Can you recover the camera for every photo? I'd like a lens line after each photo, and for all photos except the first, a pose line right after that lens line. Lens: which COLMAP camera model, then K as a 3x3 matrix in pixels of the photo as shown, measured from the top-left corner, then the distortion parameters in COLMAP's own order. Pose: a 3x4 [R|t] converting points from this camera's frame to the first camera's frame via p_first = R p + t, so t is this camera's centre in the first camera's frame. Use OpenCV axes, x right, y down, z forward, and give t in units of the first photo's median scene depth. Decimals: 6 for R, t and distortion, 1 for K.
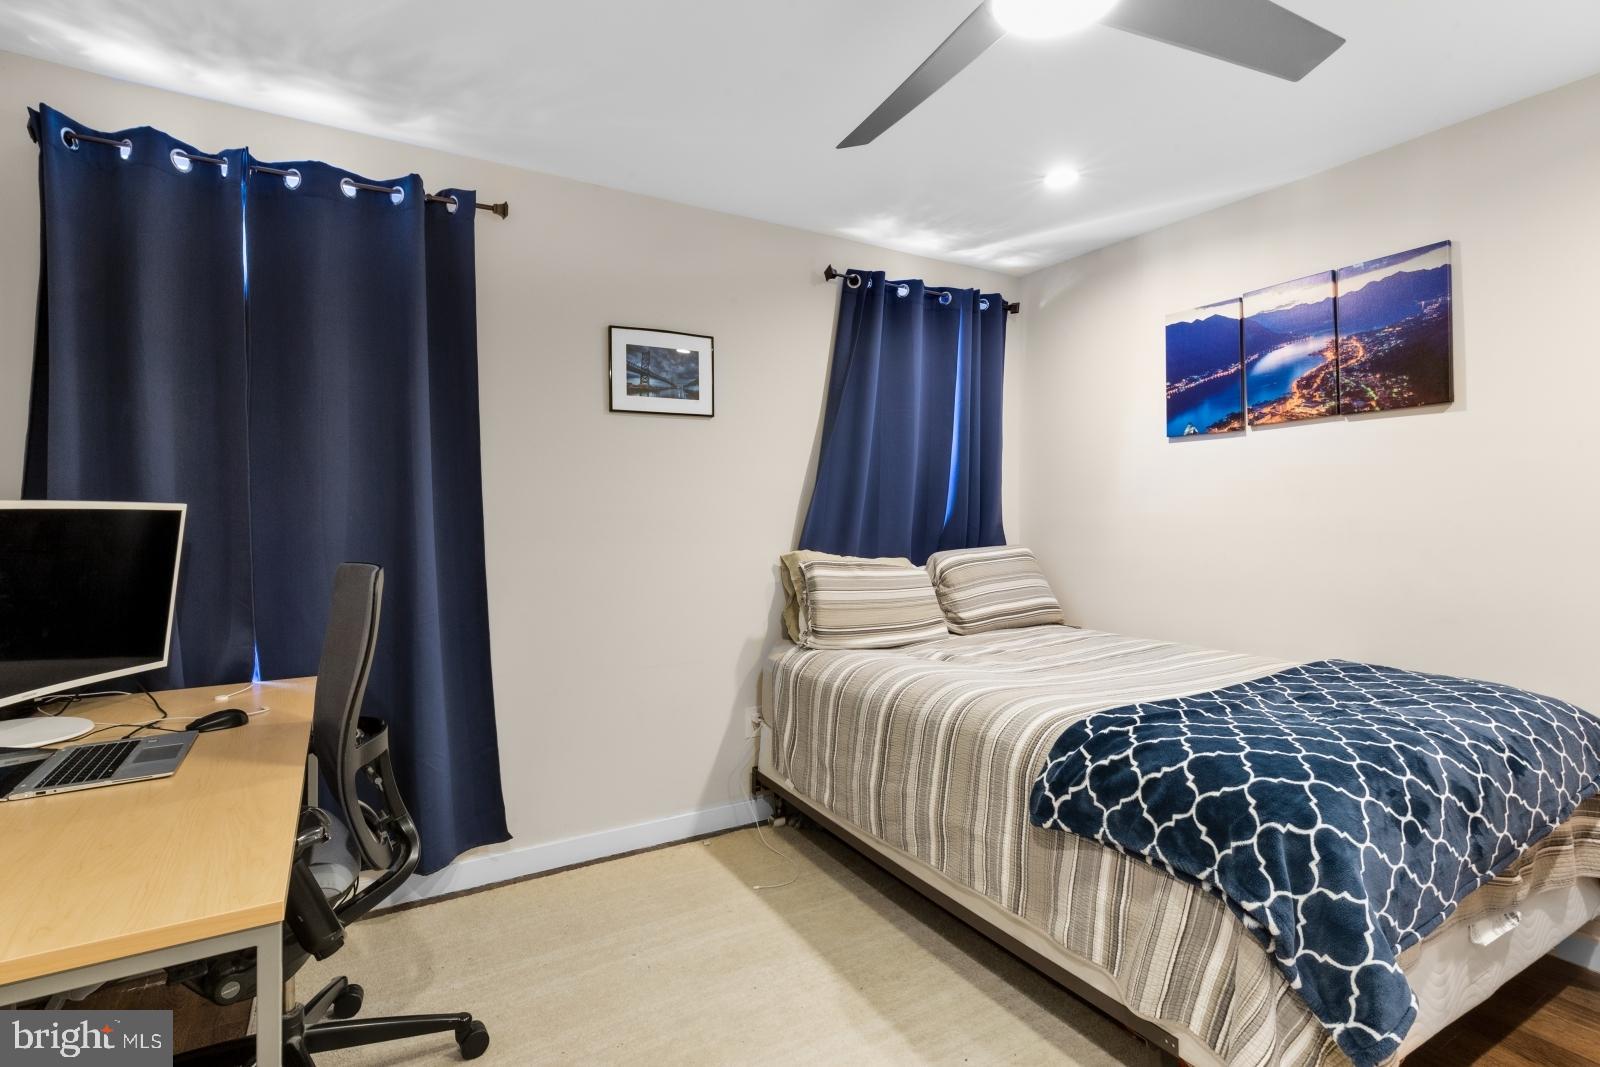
lens RADIAL K [[747.5, 0, 806.1], [0, 747.5, 525.2], [0, 0, 1]] dist [0.000842, -0.000471]
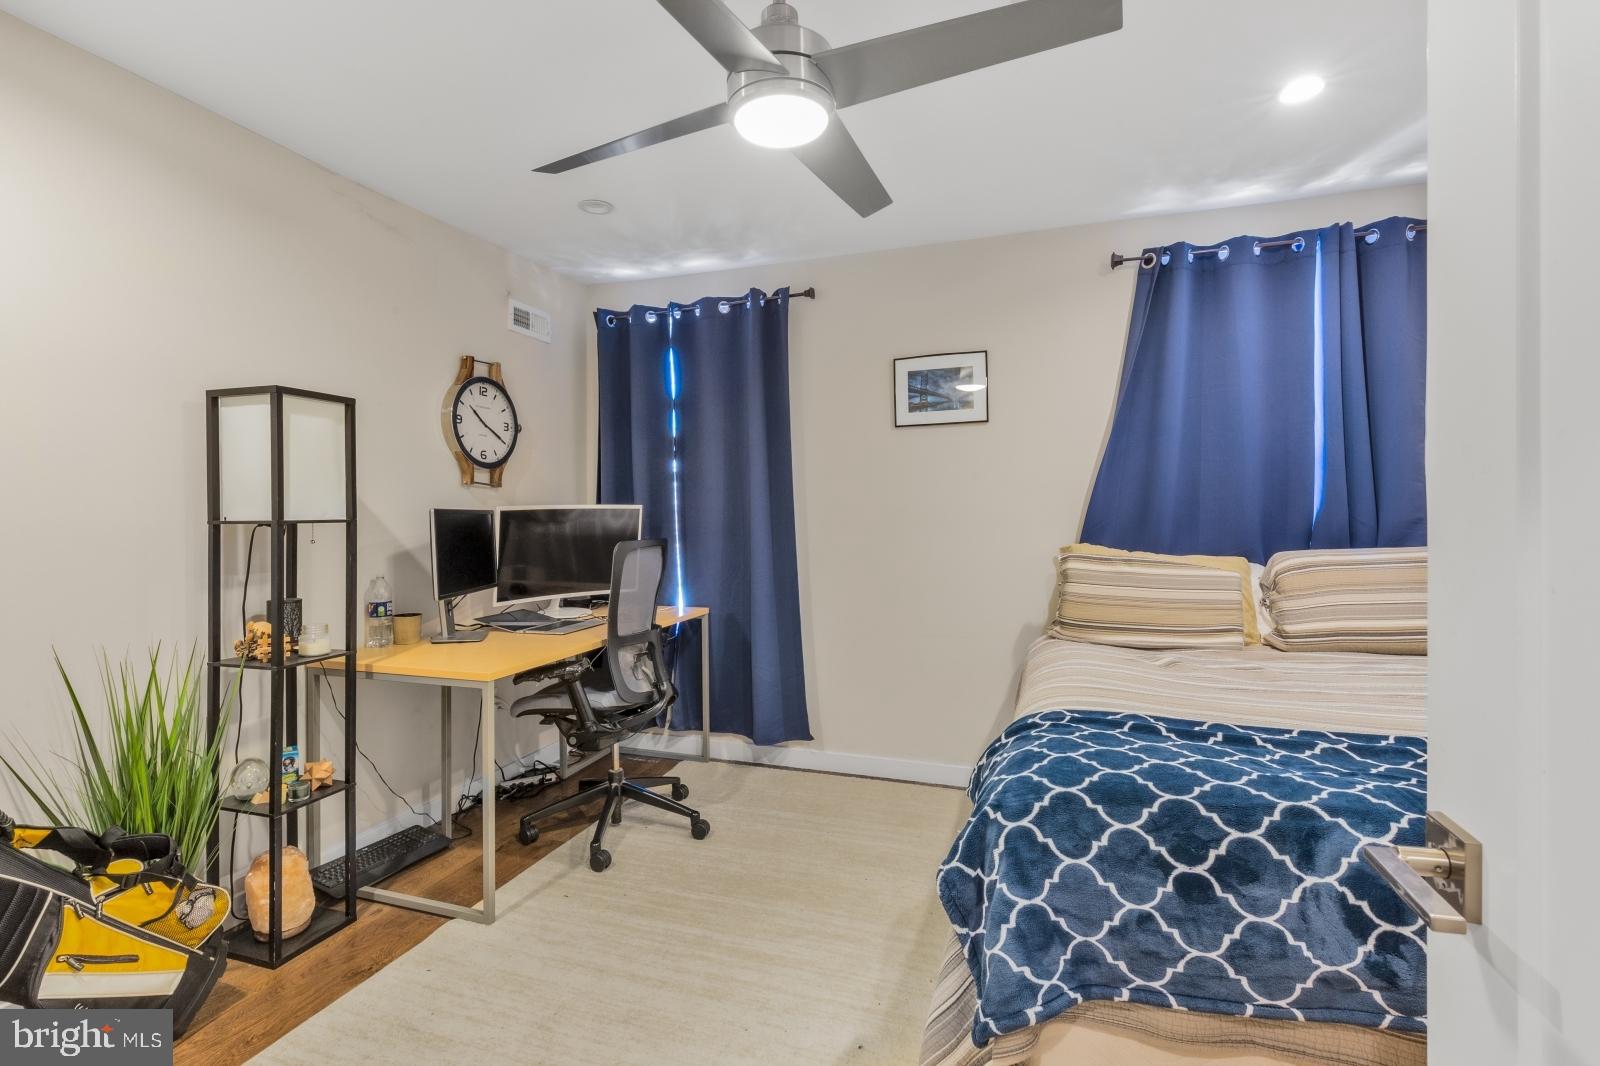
lens RADIAL K [[747.5, 0, 806.1], [0, 747.5, 524.7], [0, 0, 1]] dist [0.000842, -0.000471]
pose [[0.658041, 0.011362, -0.752897, 0.578519], [-0.004336, 0.999927, 0.011300, -0.002092], [0.752970, -0.004171, 0.658042, 0.060131]]
